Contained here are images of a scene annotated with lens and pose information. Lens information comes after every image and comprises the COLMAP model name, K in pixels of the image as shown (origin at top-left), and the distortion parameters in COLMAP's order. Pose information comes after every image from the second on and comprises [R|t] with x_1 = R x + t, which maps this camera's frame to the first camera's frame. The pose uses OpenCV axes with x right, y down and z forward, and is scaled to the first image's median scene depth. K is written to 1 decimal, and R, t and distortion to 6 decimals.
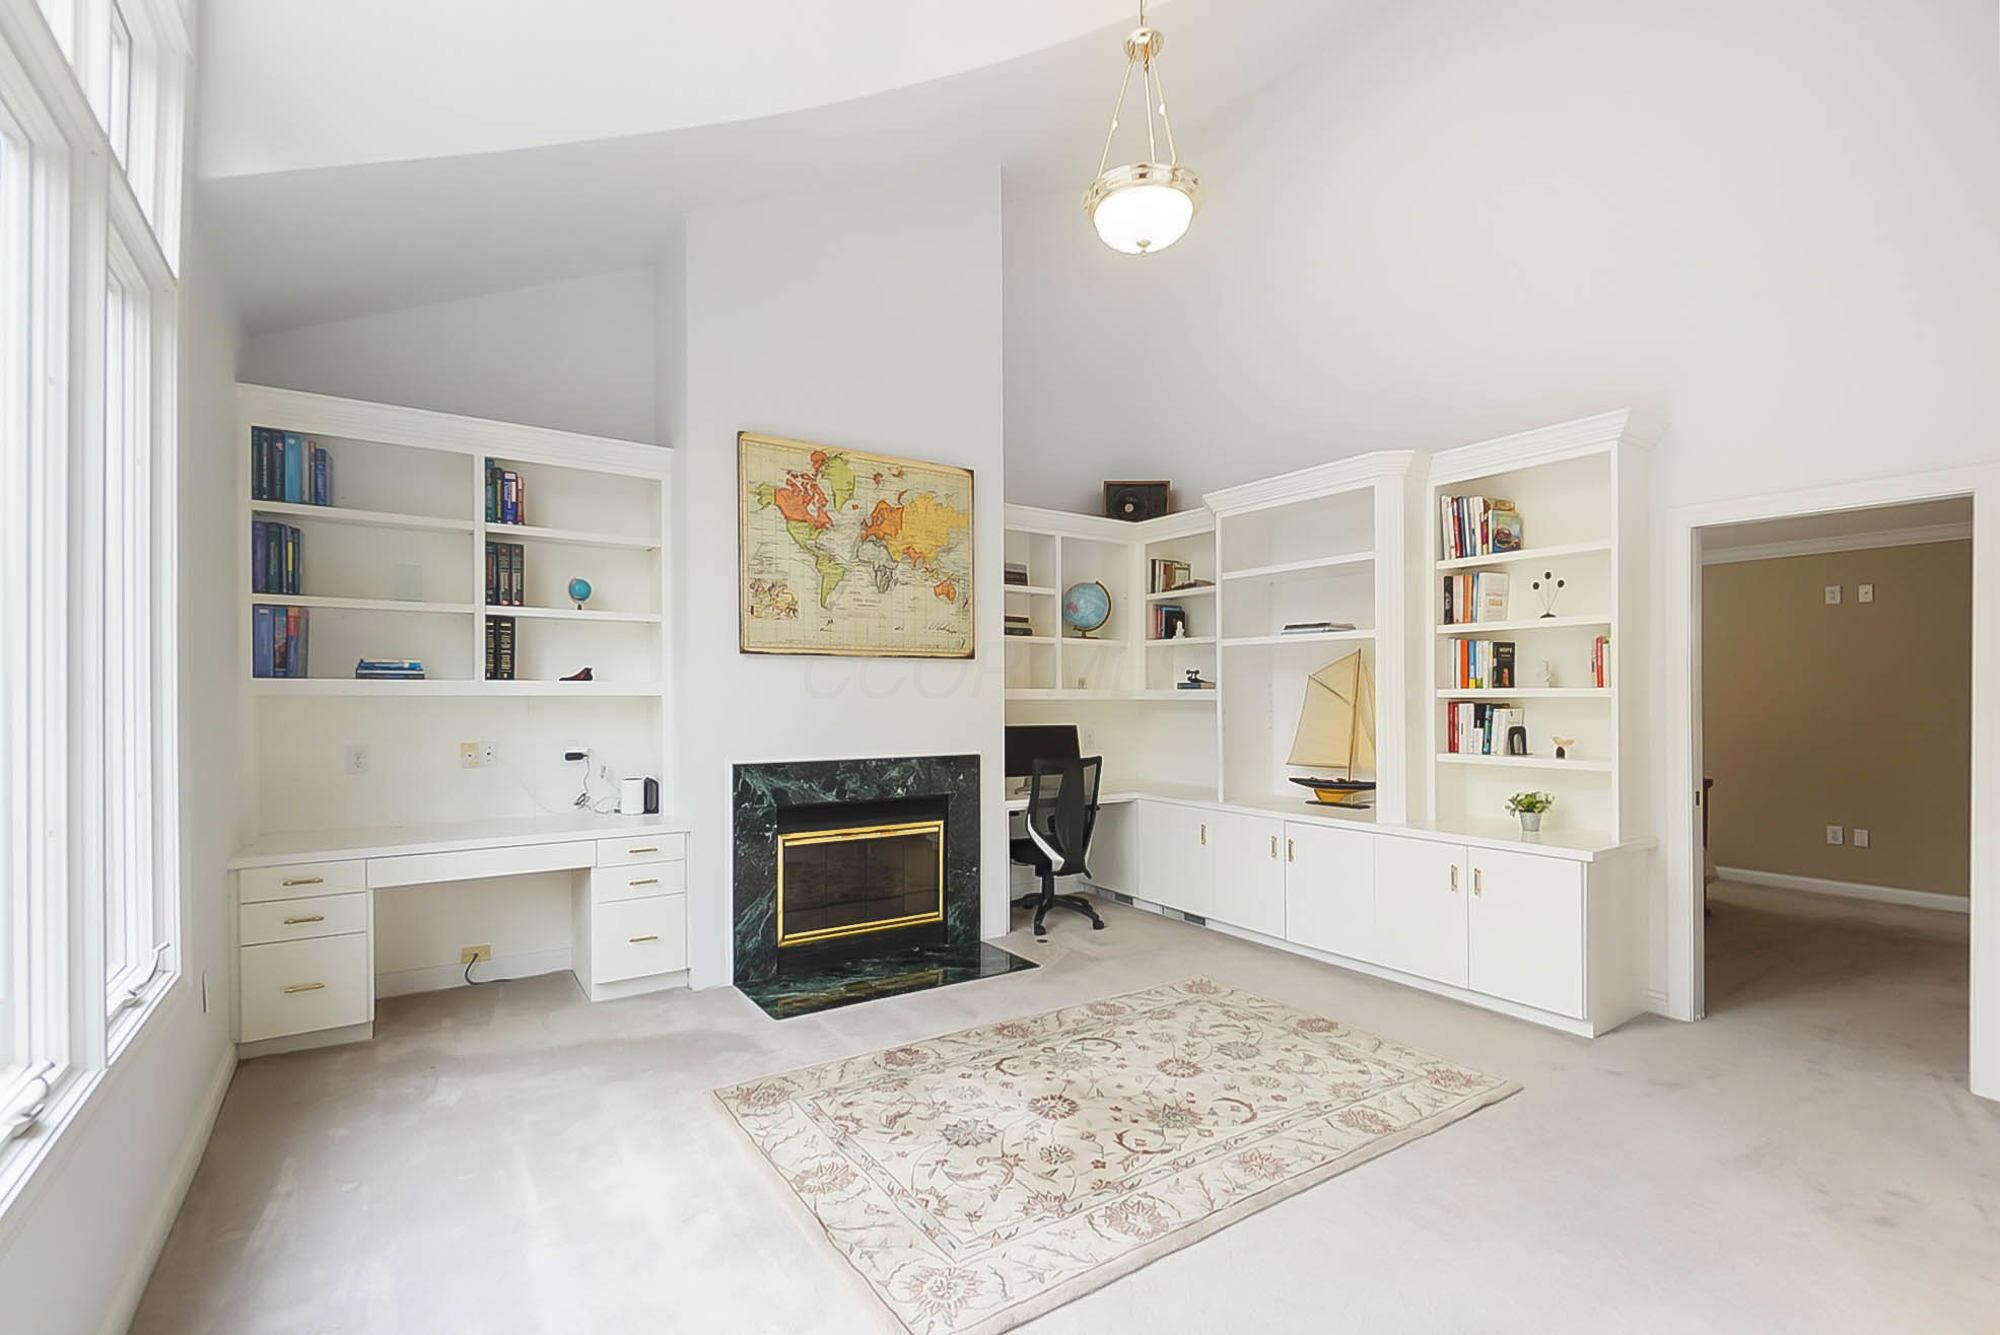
lens RADIAL K [[886.4, 0, 1002.0], [0, 886.4, 705.8], [0, 0, 1]] dist [-0.000160, -0.000282]
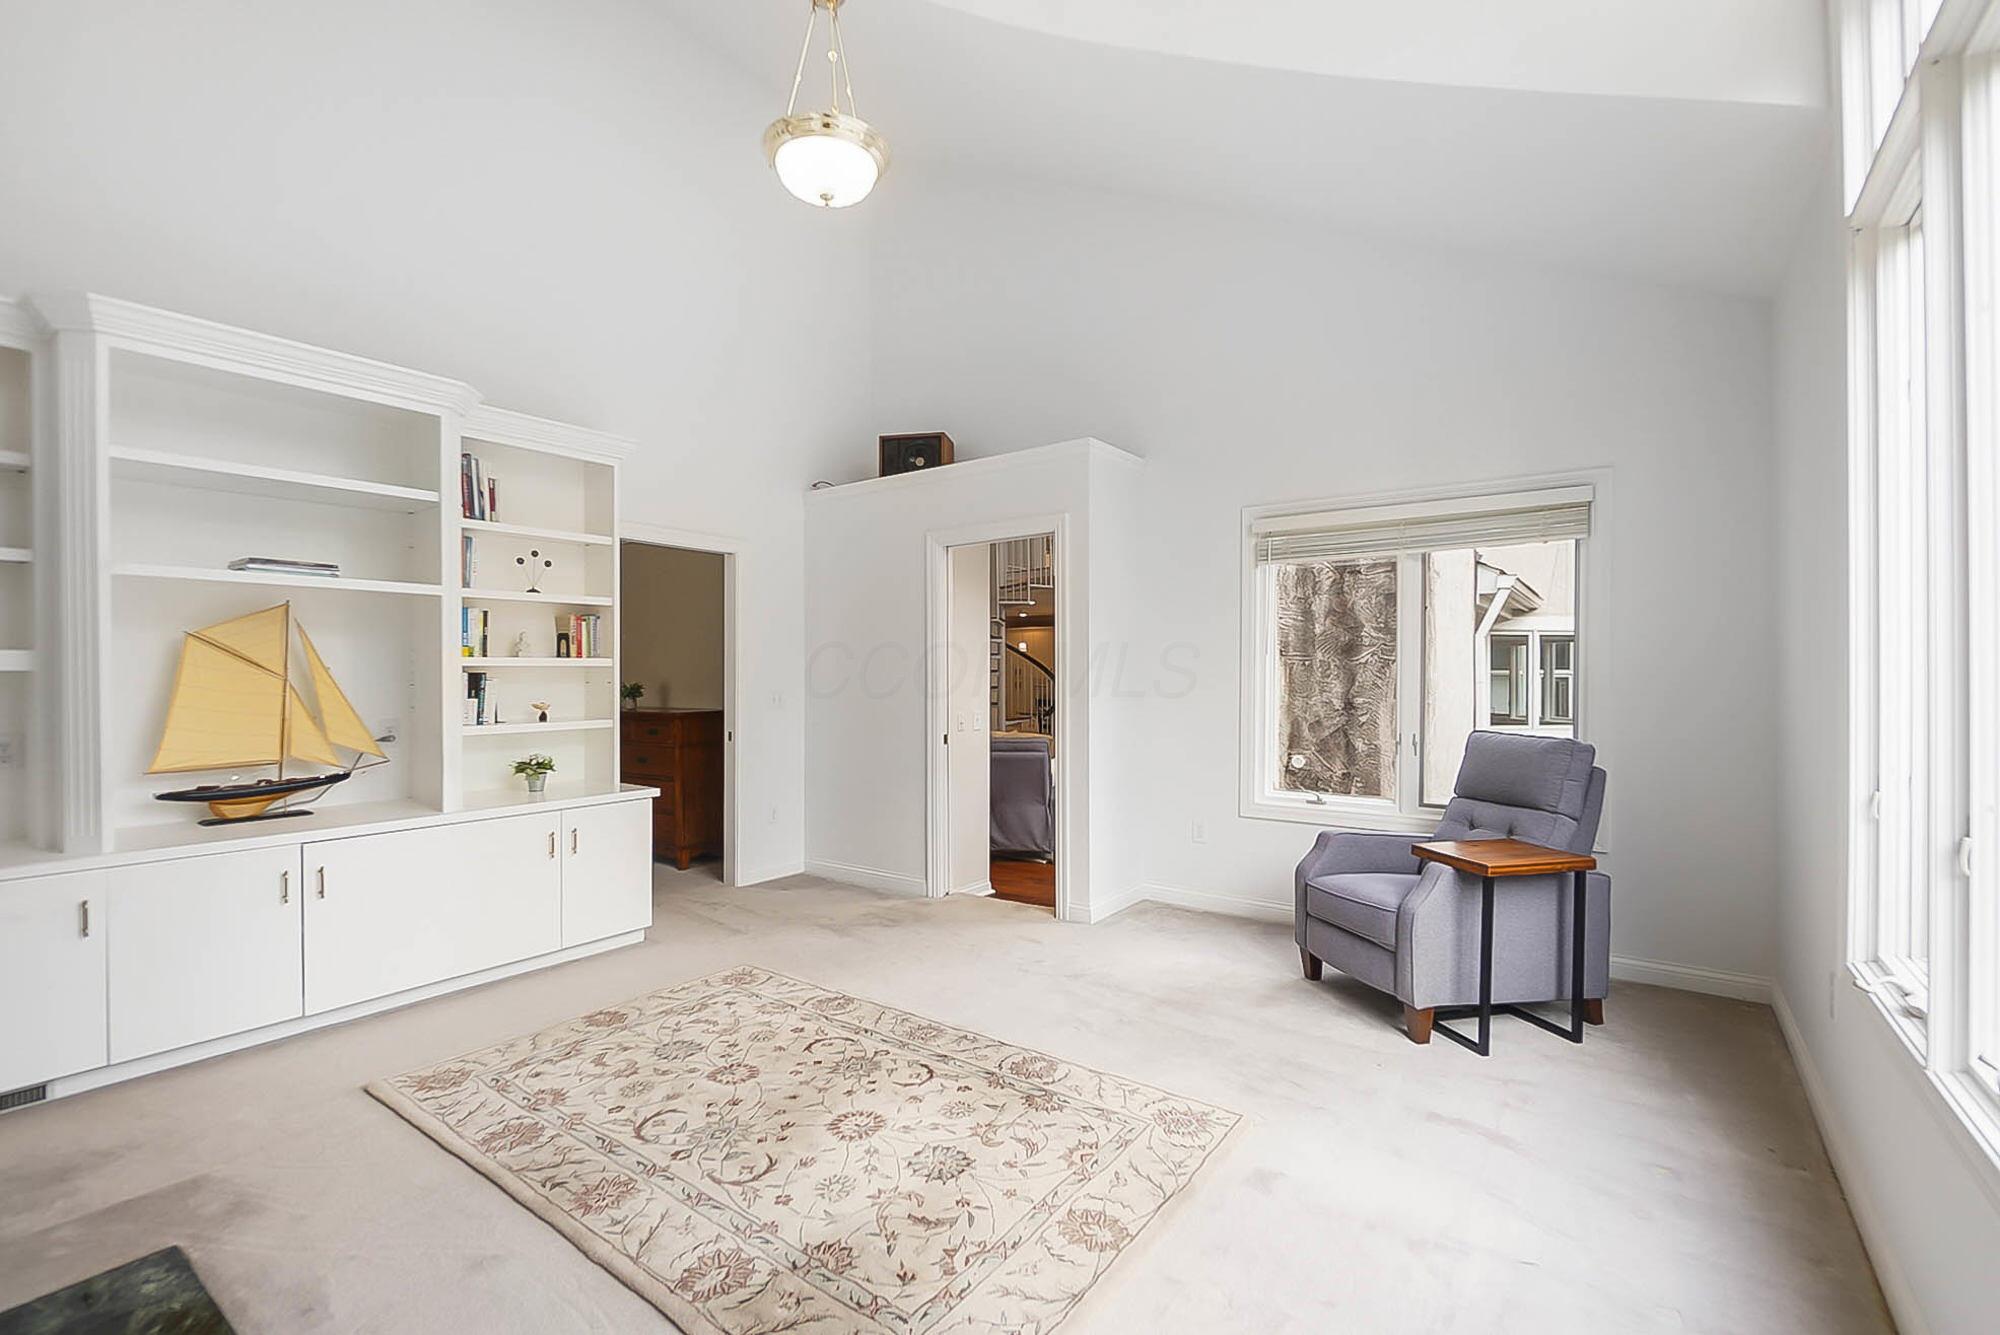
lens RADIAL K [[888.0, 0, 992.0], [0, 888.0, 674.8], [0, 0, 1]] dist [-0.000154, -0.000122]
pose [[-0.327773, -0.003839, 0.944749, -0.575334], [0.010737, 0.999912, 0.007789, -0.001822], [-0.944695, 0.012697, -0.327703, 0.809910]]
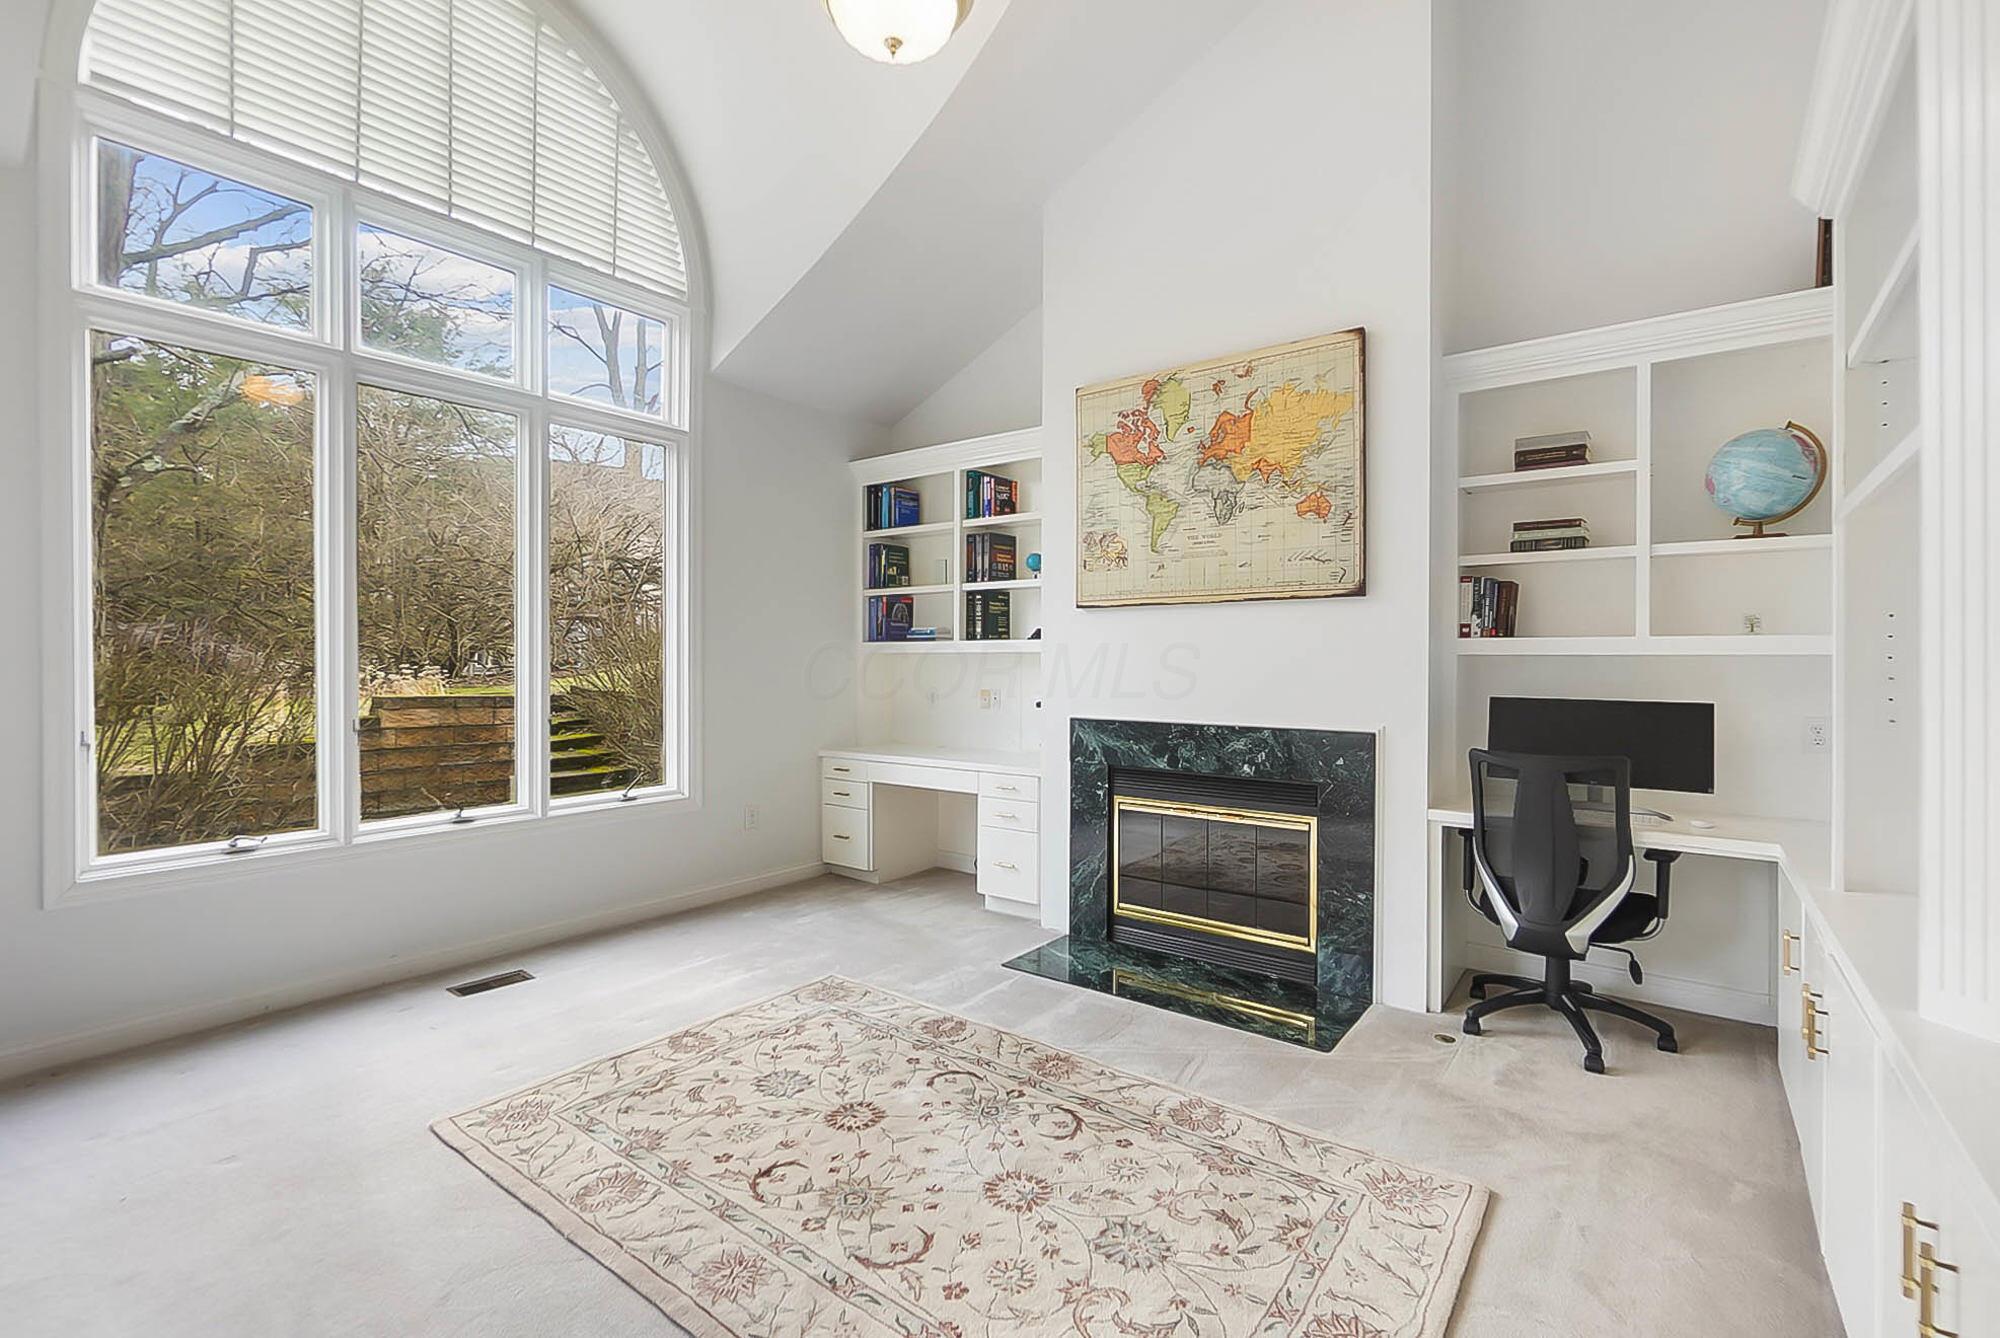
lens RADIAL K [[899.2, 0, 1000.0], [0, 899.2, 669.0], [0, 0, 1]] dist [-0.000008, -0.000065]
pose [[0.322489, 0.007044, -0.946547, 0.651316], [-0.013447, 0.999905, 0.002860, 0.008269], [0.946478, 0.011806, 0.322553, 0.592009]]
